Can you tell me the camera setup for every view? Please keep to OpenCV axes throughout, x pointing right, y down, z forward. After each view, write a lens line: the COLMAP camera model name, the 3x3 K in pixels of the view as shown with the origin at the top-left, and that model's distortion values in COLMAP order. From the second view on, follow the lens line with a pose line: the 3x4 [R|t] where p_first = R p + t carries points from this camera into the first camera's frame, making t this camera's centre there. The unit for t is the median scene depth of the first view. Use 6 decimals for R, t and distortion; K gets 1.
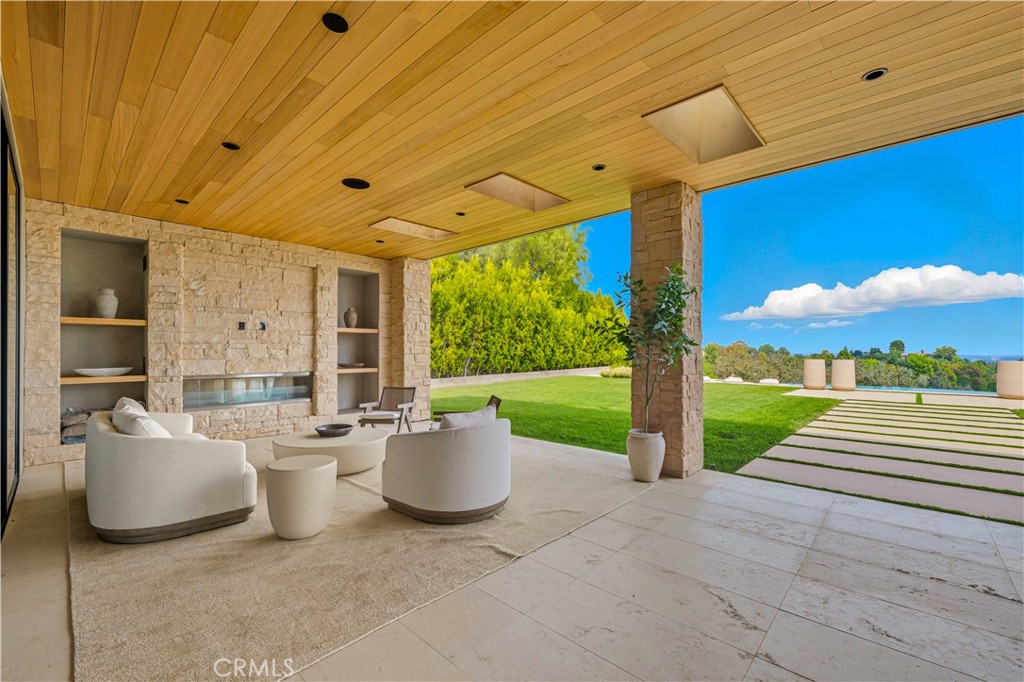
lens RADIAL K [[430.4, 0, 514.9], [0, 430.4, 347.1], [0, 0, 1]] dist [0.000246, -0.000007]
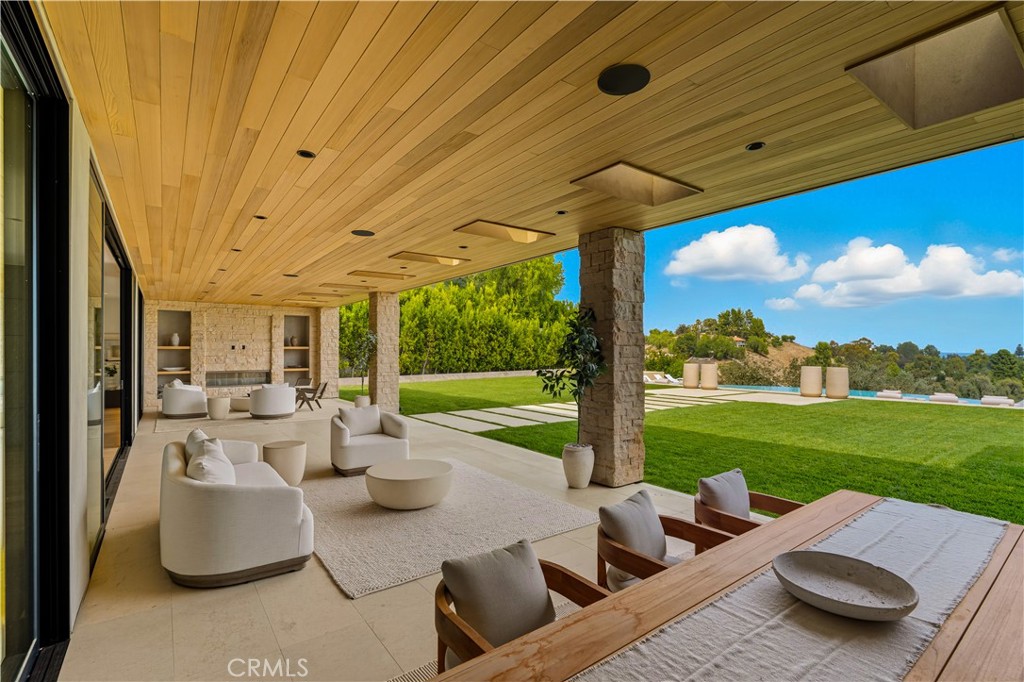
lens RADIAL K [[475.1, 0, 517.4], [0, 475.1, 347.2], [0, 0, 1]] dist [0.006168, 0.000405]
pose [[0.983406, 0.001103, -0.181415, 0.907130], [-0.000079, 0.999984, 0.005650, -0.051422], [0.181418, -0.005542, 0.983390, -0.810024]]
